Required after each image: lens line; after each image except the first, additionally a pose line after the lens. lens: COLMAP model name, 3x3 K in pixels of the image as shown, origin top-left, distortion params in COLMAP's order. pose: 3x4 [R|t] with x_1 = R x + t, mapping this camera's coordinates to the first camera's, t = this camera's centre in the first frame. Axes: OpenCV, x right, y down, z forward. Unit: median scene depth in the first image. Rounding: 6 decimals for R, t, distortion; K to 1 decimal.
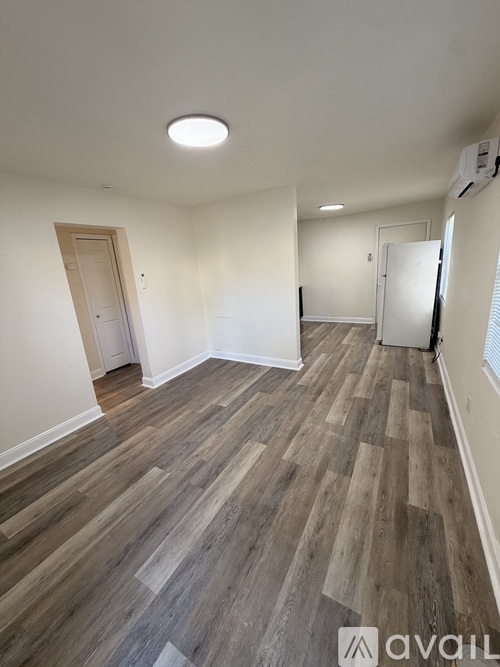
lens RADIAL K [[265.5, 0, 250.3], [0, 265.5, 331.0], [0, 0, 1]] dist [0.000622, -0.000267]
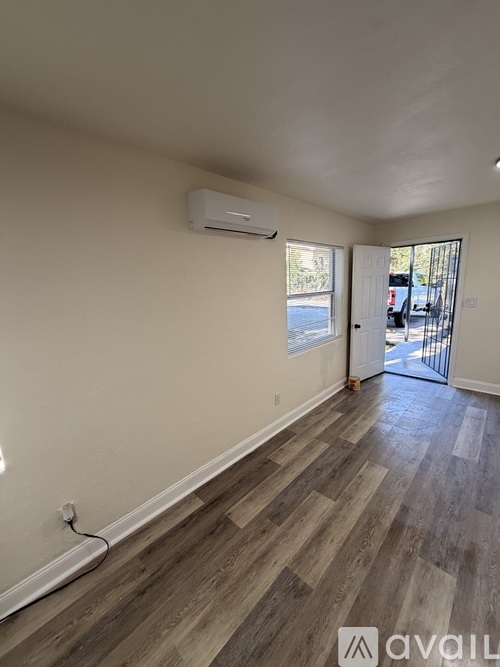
lens RADIAL K [[265.5, 0, 250.3], [0, 265.5, 331.0], [0, 0, 1]] dist [0.000622, -0.000267]
pose [[-0.963855, 0.073952, 0.255958, 0.446664], [0.172643, 0.905079, 0.388622, -0.464346], [-0.202923, 0.418765, -0.885132, 1.620633]]
